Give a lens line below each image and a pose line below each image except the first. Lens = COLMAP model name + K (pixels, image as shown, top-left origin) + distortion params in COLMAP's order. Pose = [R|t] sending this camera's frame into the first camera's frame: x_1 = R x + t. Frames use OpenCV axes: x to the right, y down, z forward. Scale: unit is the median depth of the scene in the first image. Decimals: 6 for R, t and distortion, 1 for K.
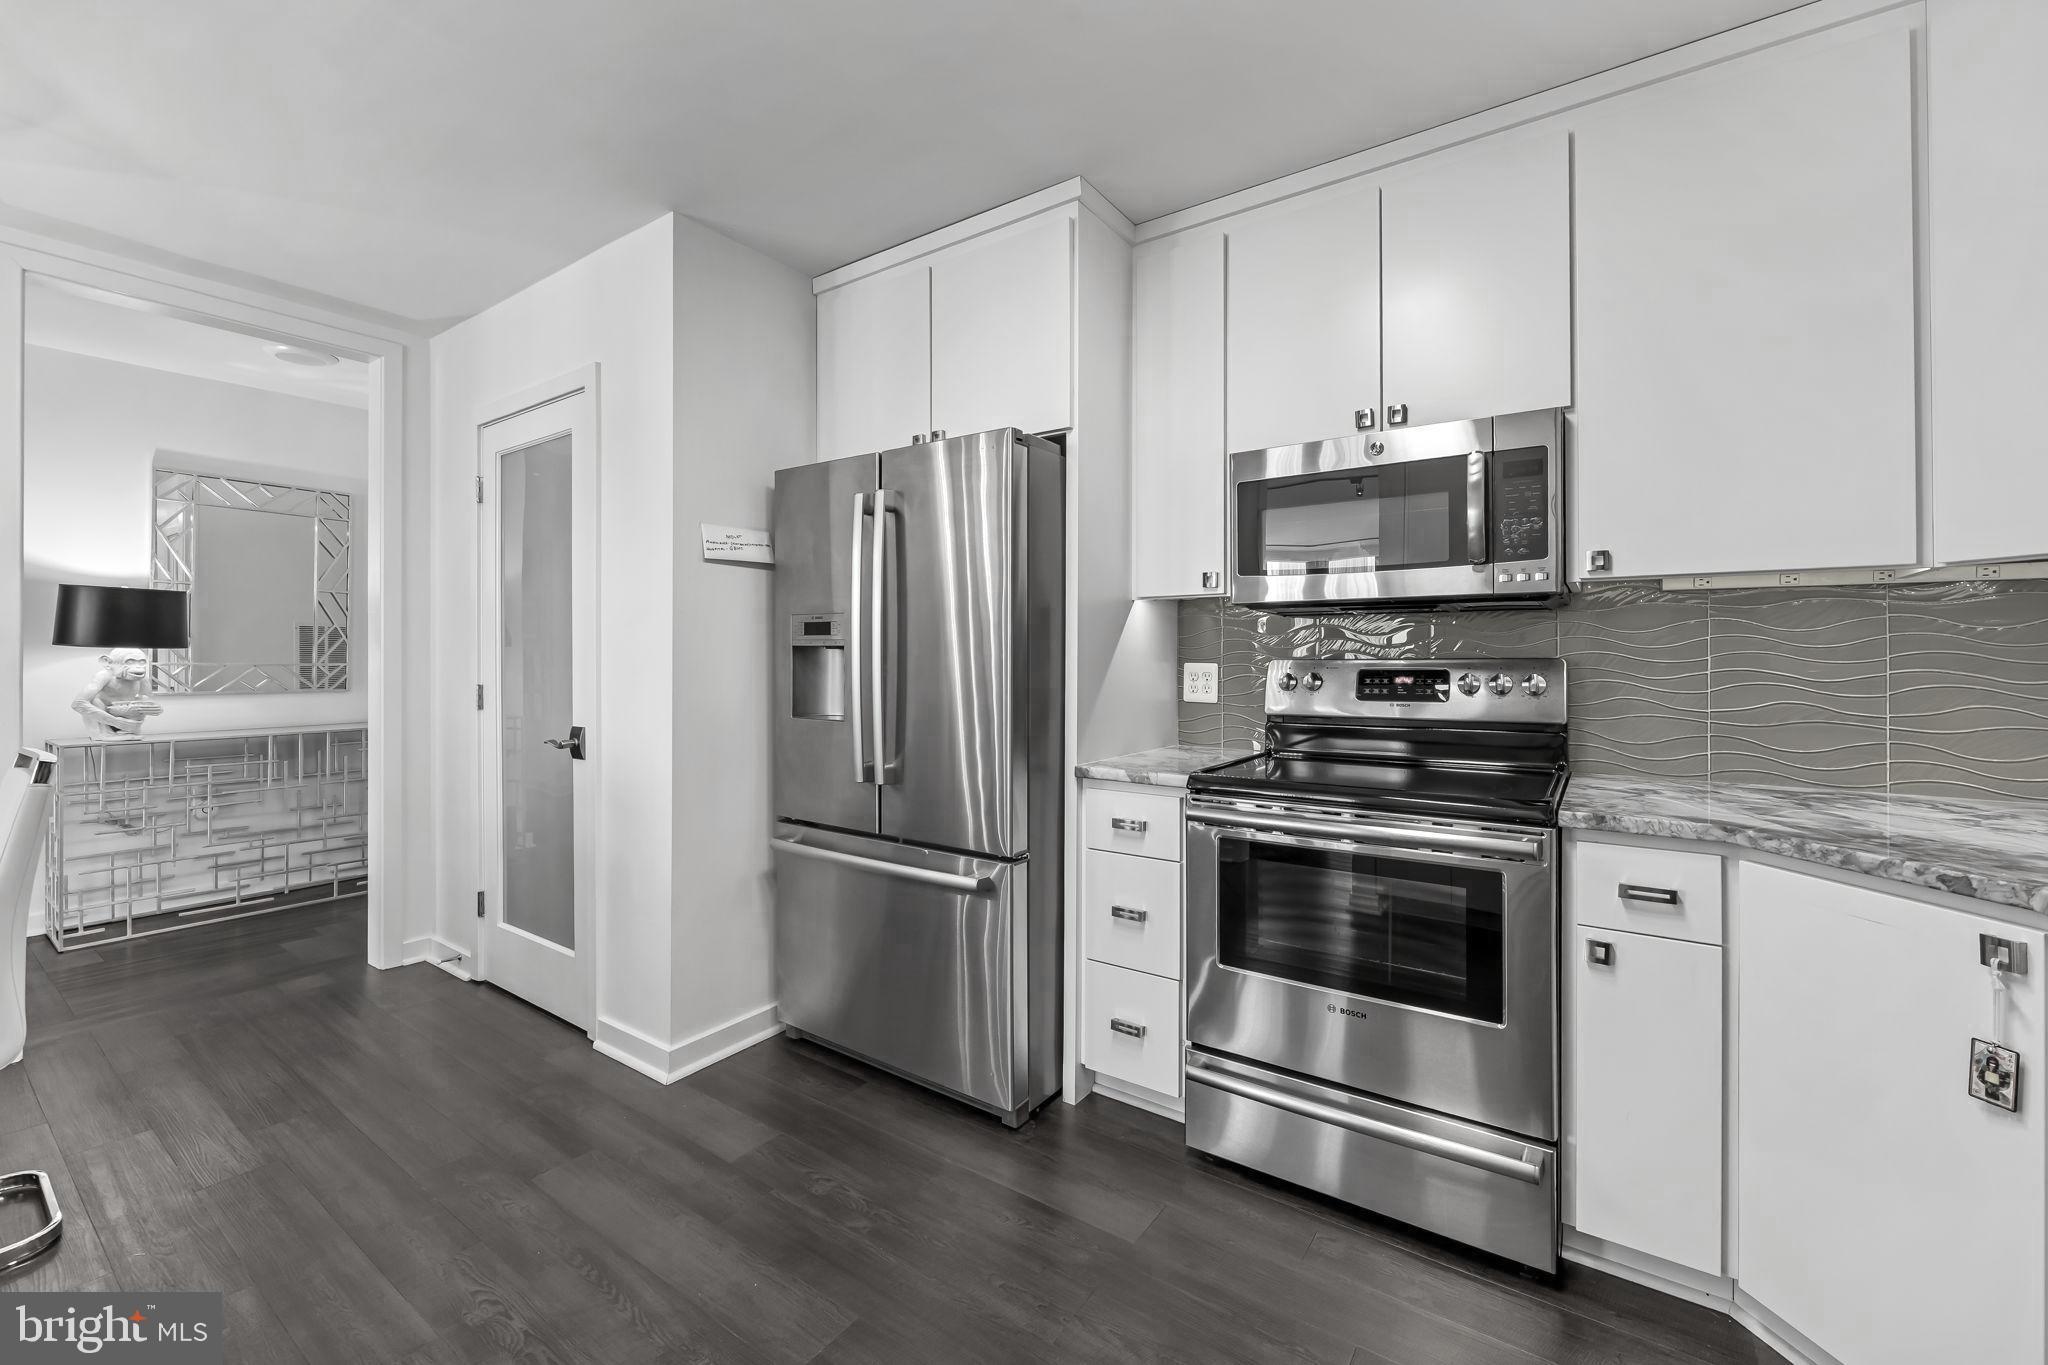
lens RADIAL K [[839.5, 0, 1023.1], [0, 839.5, 656.2], [0, 0, 1]] dist [-0.003242, -0.000245]
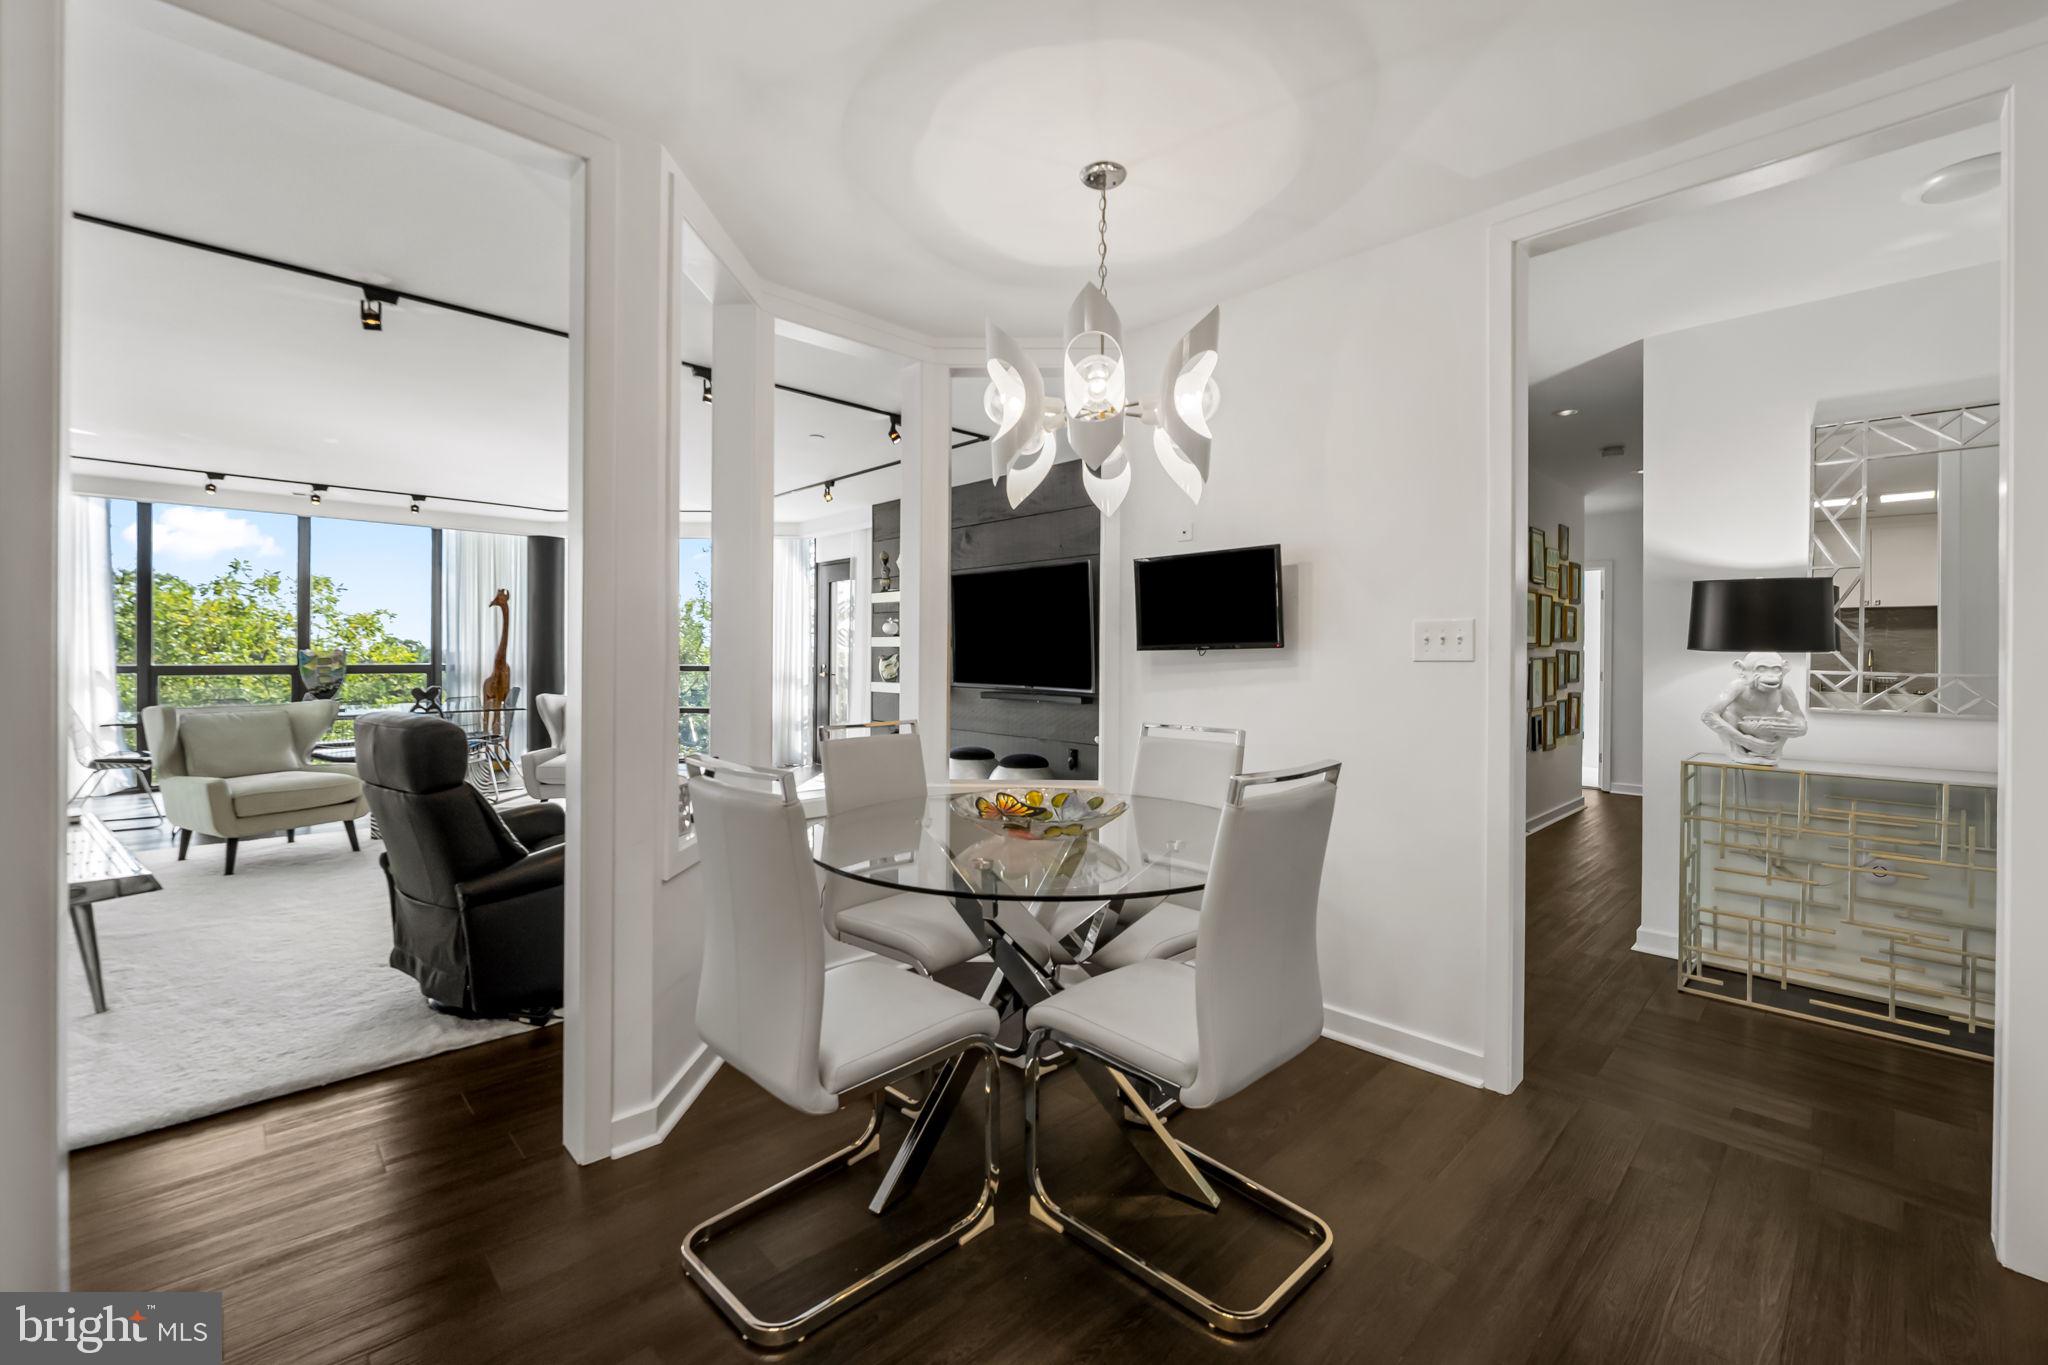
lens RADIAL K [[839.5, 0, 1023.1], [0, 839.5, 656.2], [0, 0, 1]] dist [-0.003242, -0.000245]
pose [[-0.186318, -0.000812, -0.982489, -0.126368], [-0.007516, 0.999972, 0.000599, -0.000736], [0.982461, 0.007496, -0.186319, 0.442503]]
